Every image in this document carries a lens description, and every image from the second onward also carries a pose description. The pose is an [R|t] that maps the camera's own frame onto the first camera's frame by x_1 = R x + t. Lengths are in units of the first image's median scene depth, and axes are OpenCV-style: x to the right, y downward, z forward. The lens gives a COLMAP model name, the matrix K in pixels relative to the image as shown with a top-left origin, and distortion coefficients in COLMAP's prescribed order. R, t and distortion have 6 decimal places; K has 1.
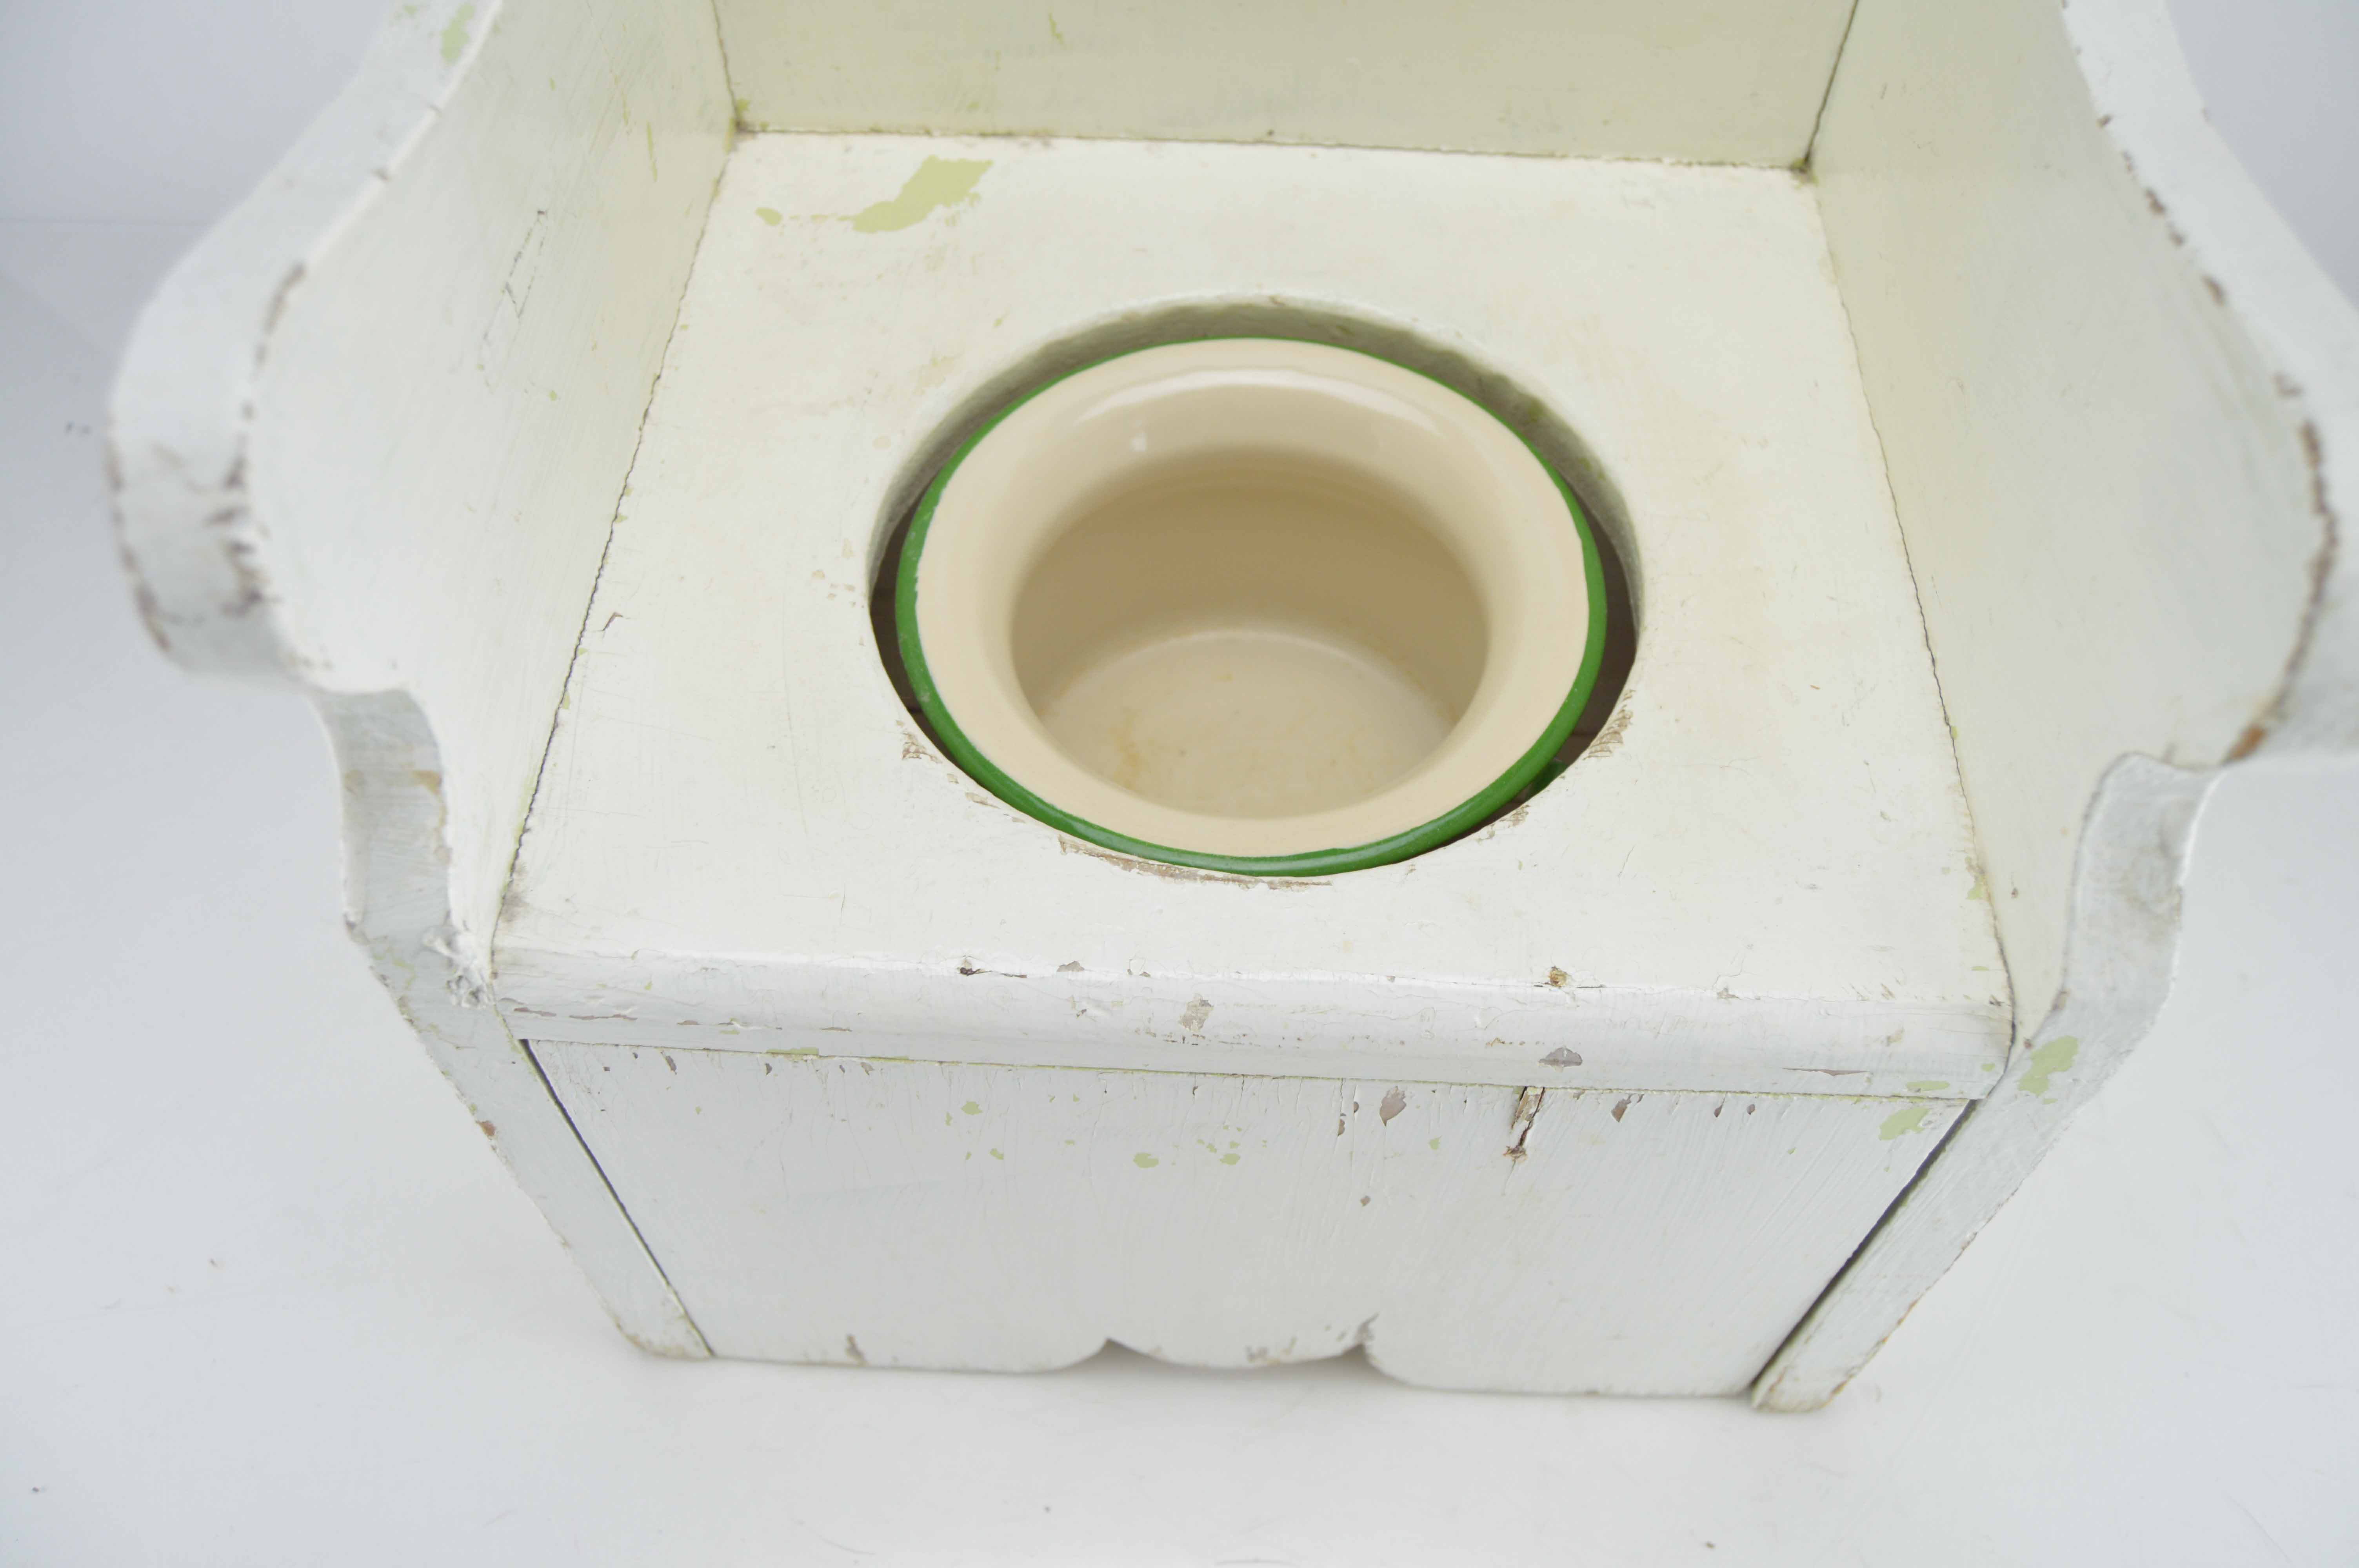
lens RADIAL K [[1938.7, 0, 1198.5], [0, 1938.7, 780.7], [0, 0, 1]] dist [-0.087524, -0.001921]
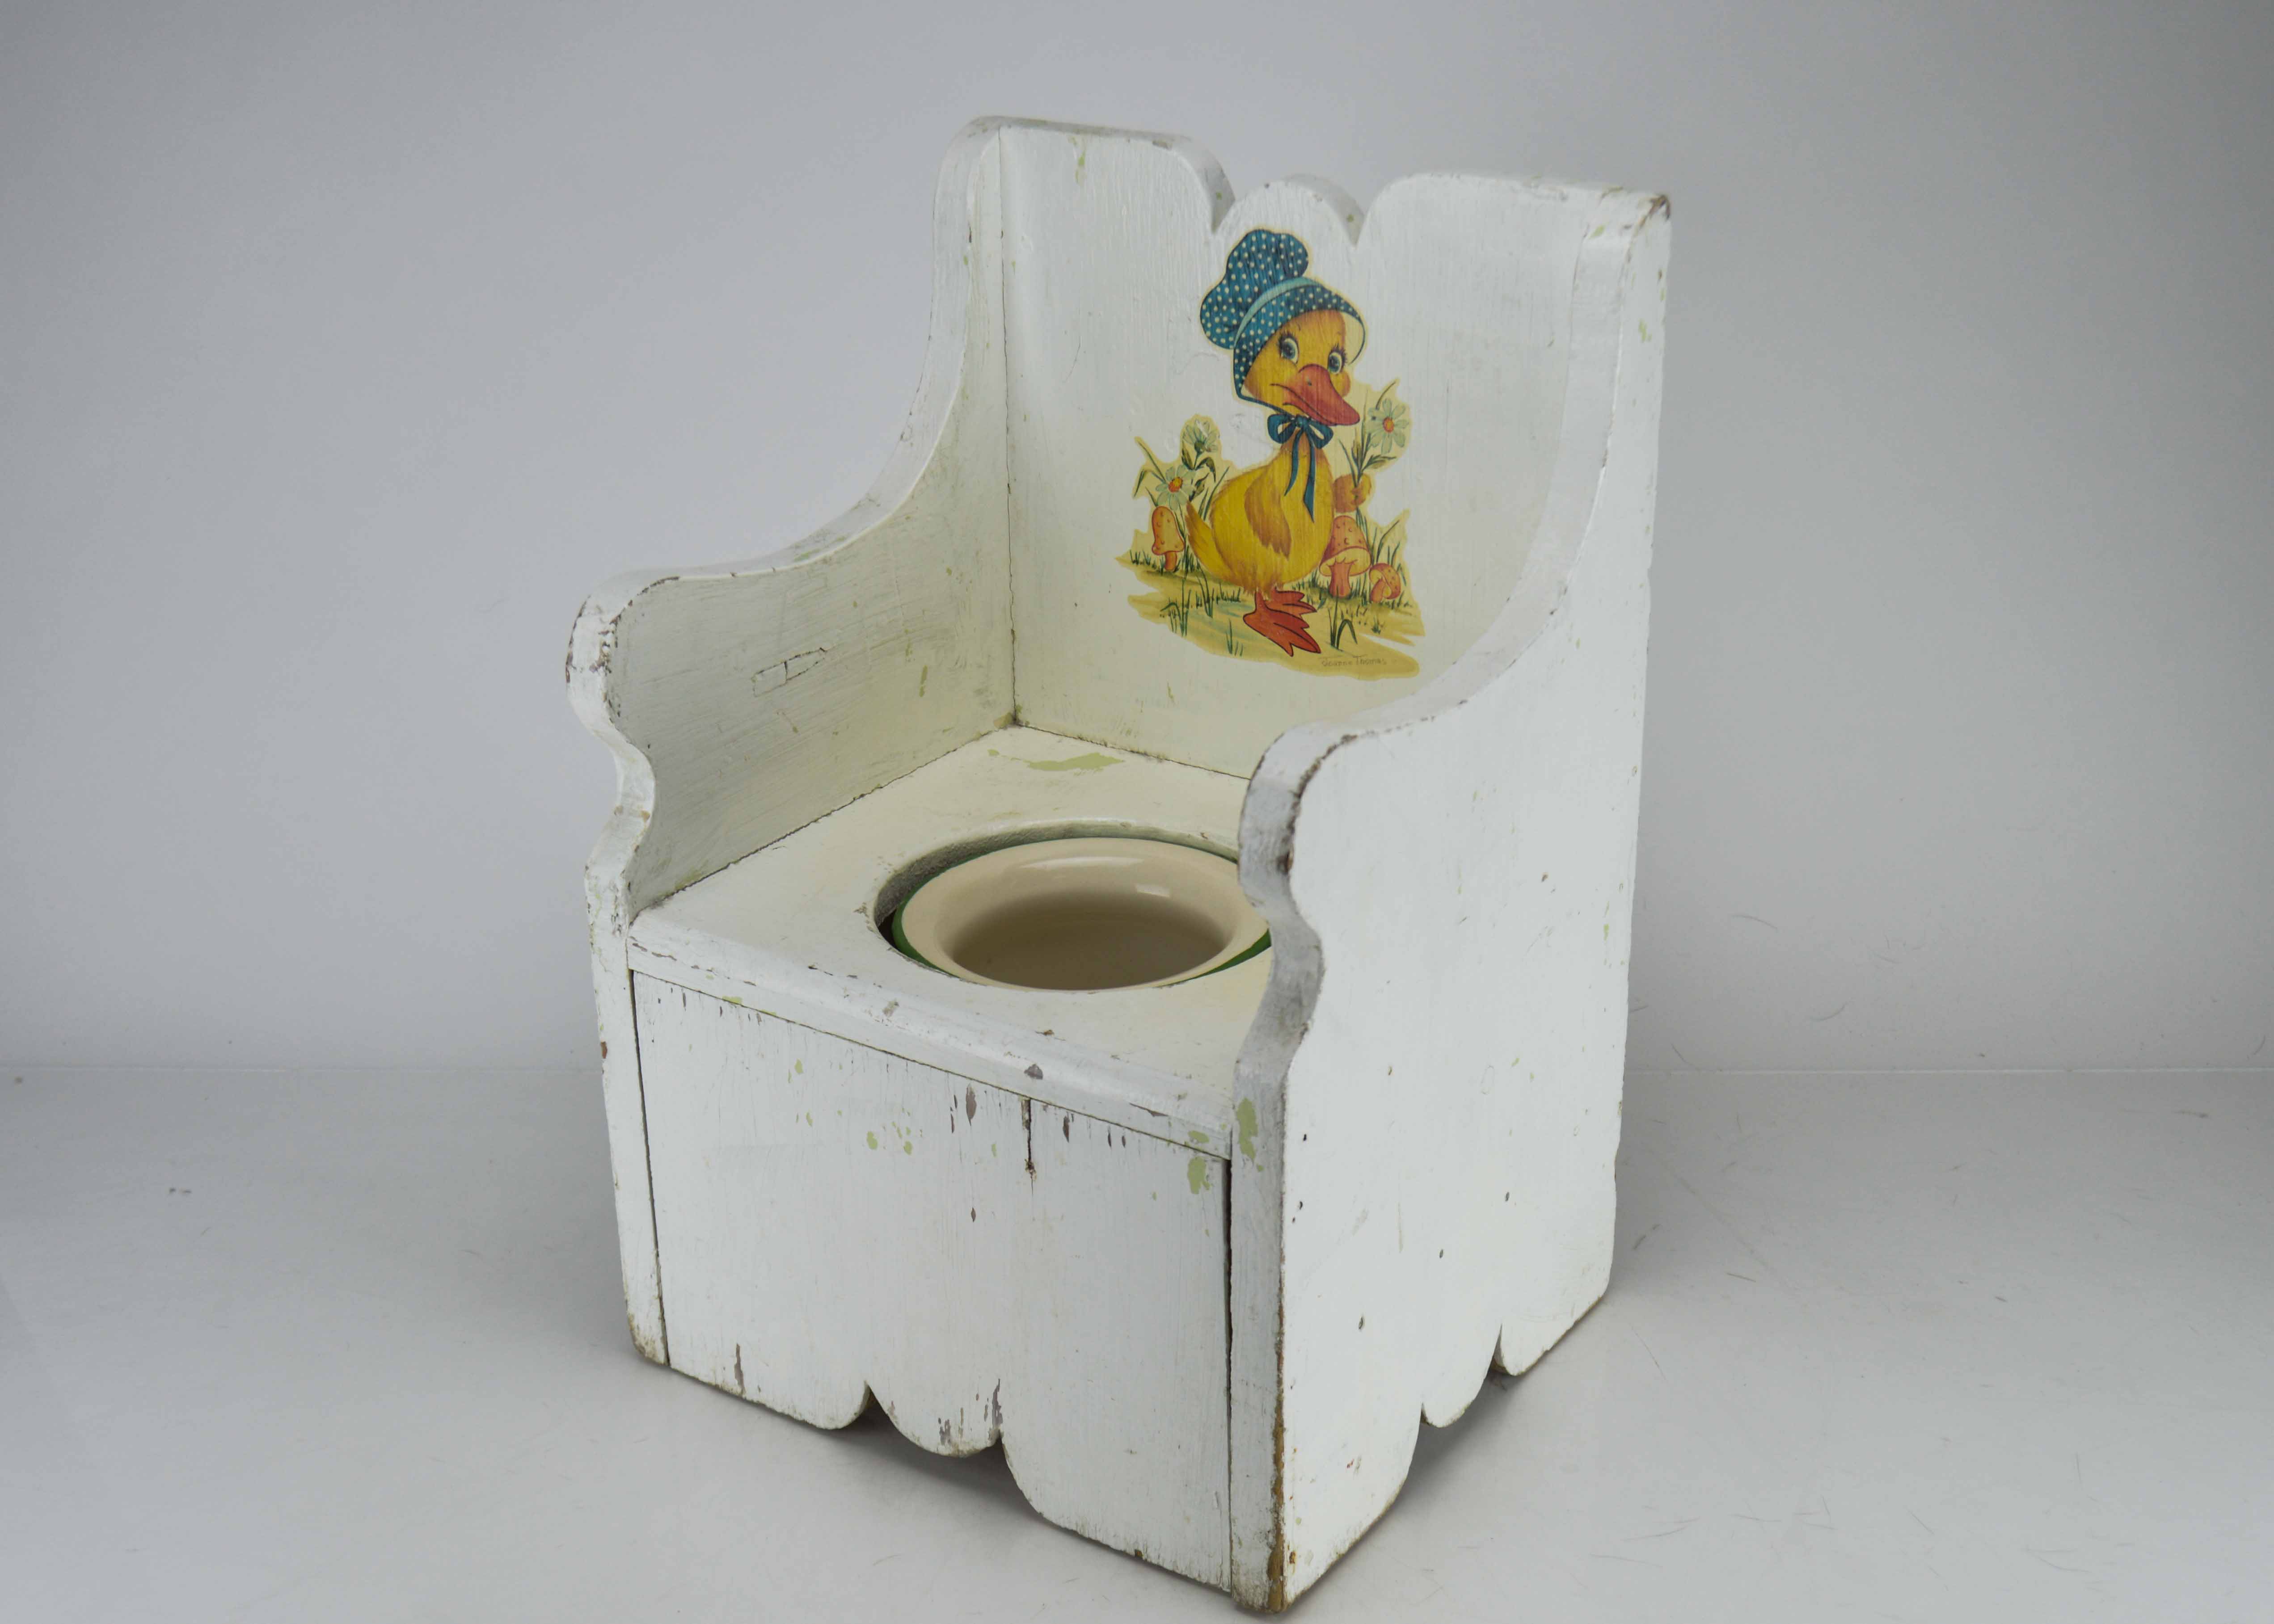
lens RADIAL K [[2952.6, 0, 1137.0], [0, 2952.6, 812.0], [0, 0, 1]] dist [-0.027266, -0.016690]
pose [[0.849892, 0.185372, -0.493275, 1.567796], [-0.416113, 0.810424, -0.412388, 1.031894], [0.323316, 0.555743, 0.765908, -1.284194]]
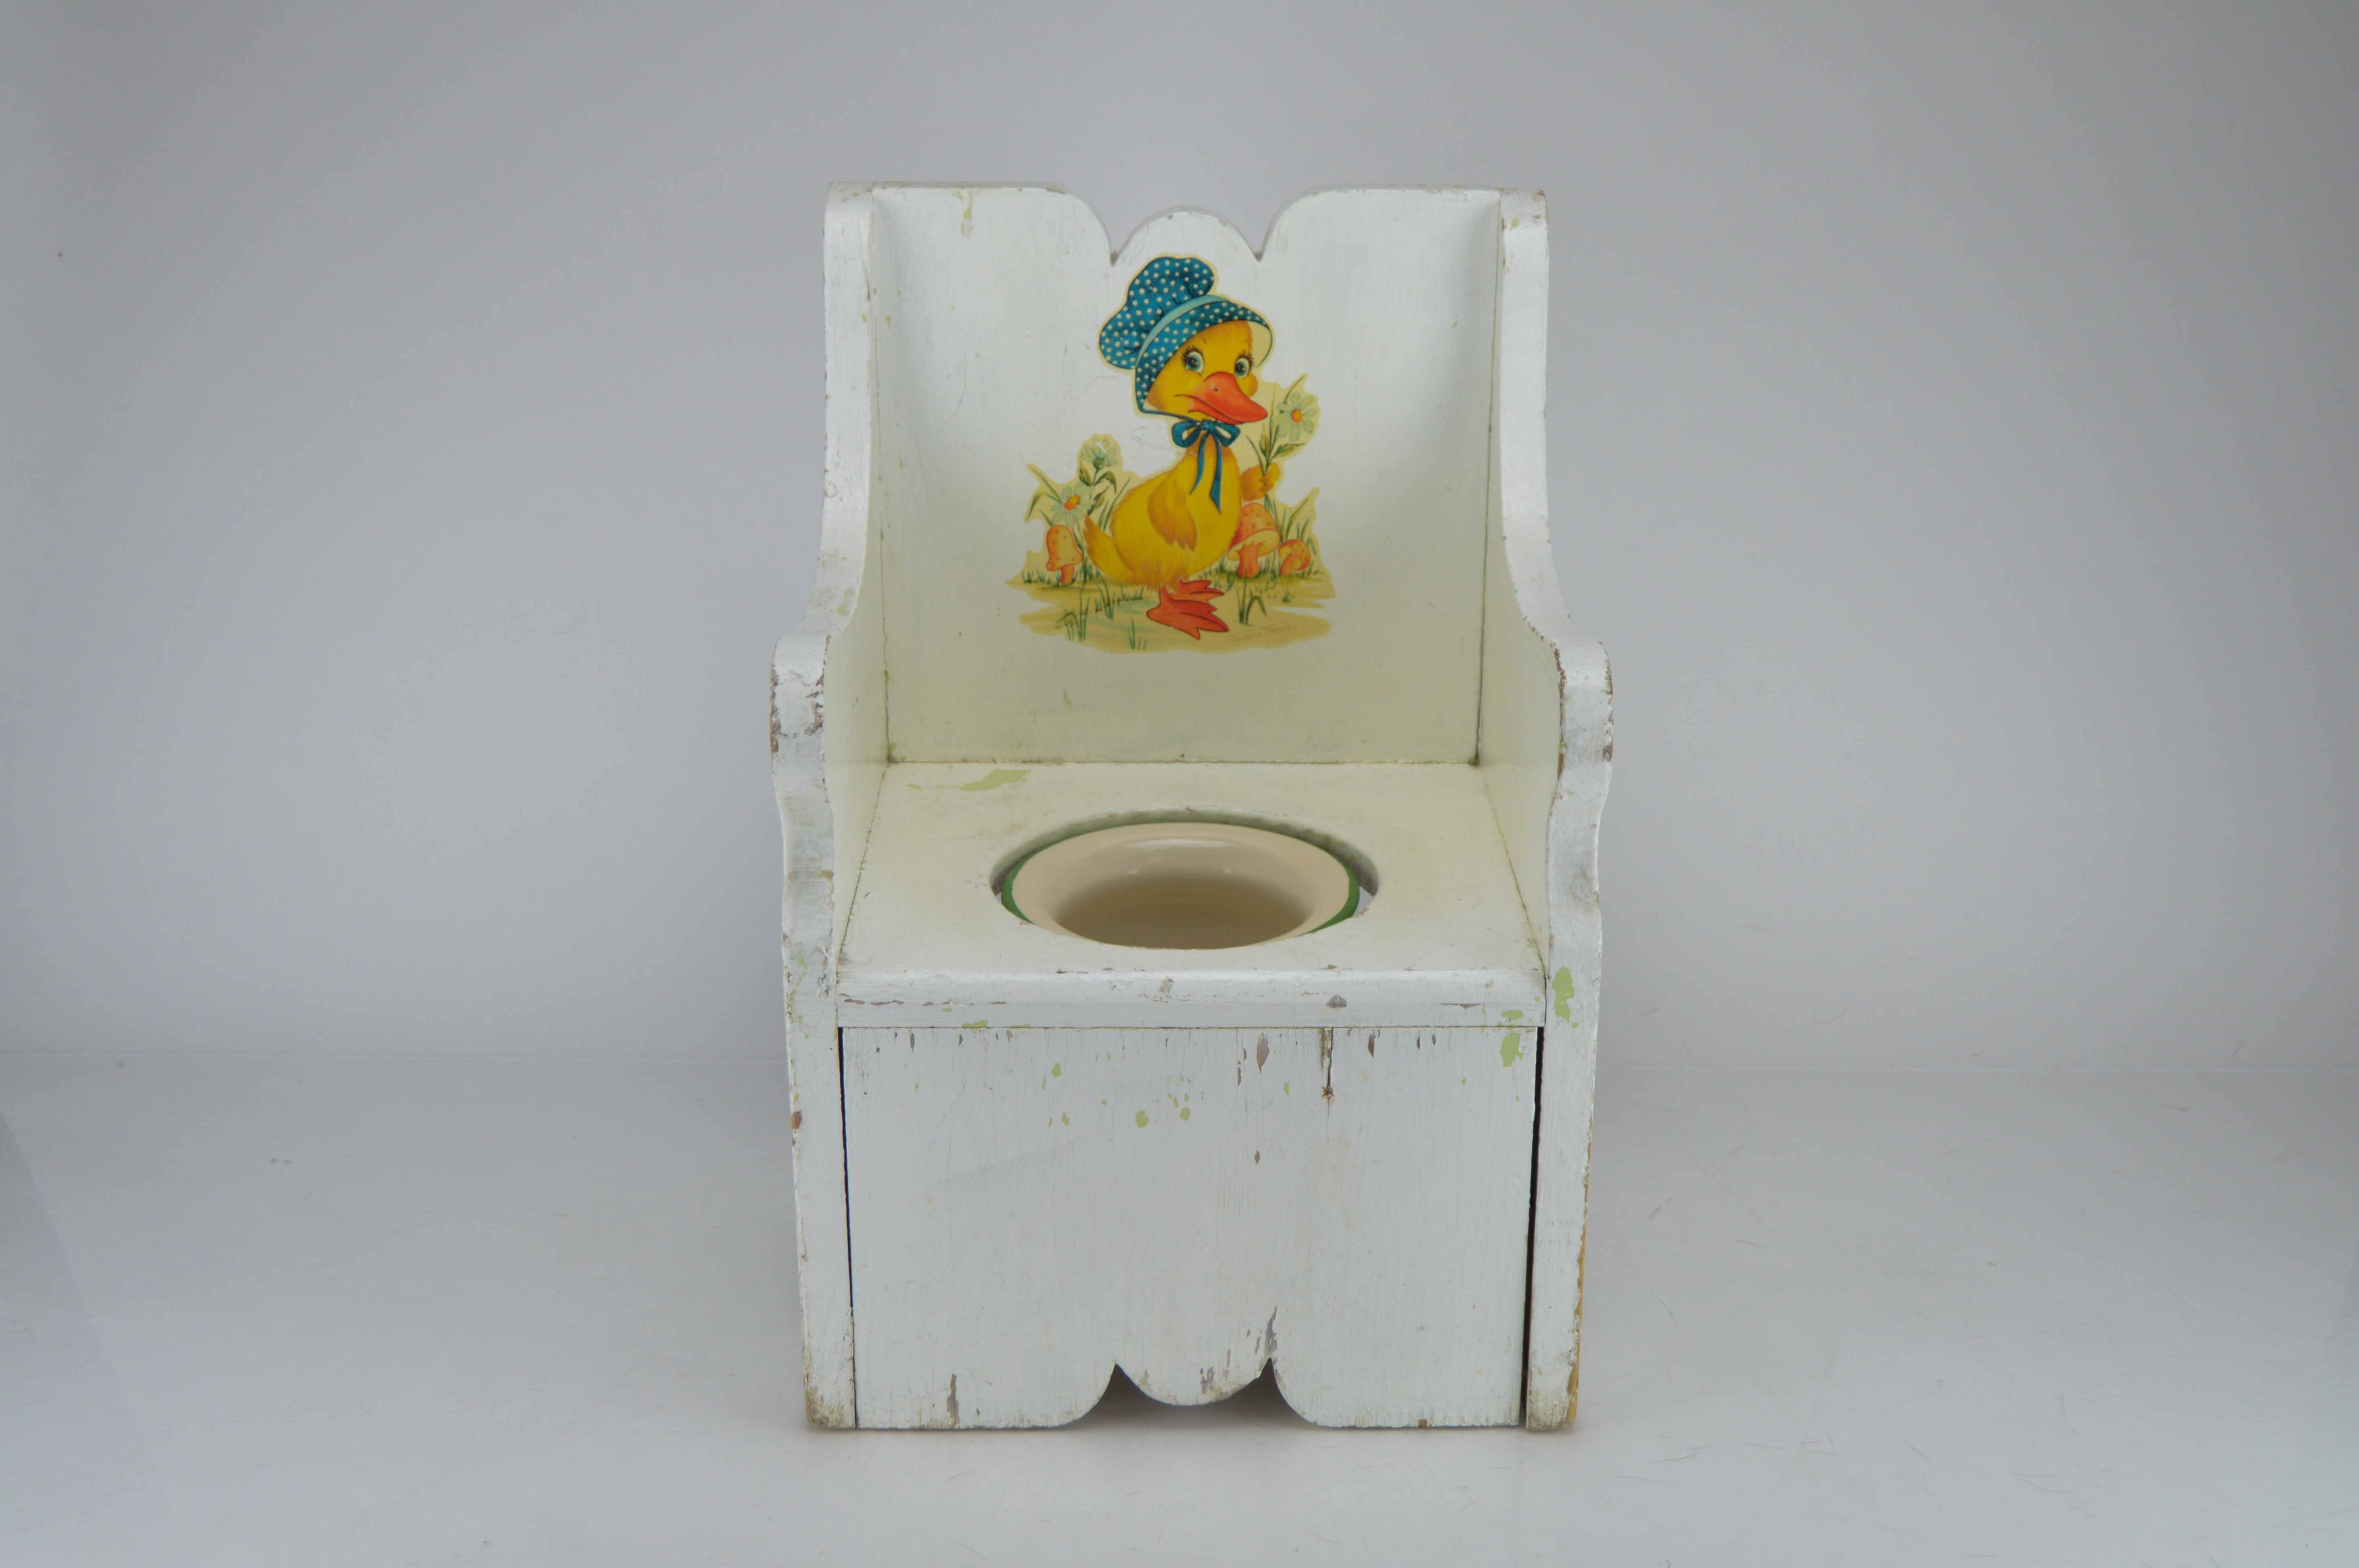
lens RADIAL K [[3047.5, 0, 1176.5], [0, 3047.5, 777.5], [0, 0, 1]] dist [-0.001186, -0.002173]
pose [[0.998821, -0.022383, 0.043065, -0.121950], [0.042751, 0.825818, -0.562315, 1.708850], [-0.022978, 0.563493, 0.825801, -1.806301]]
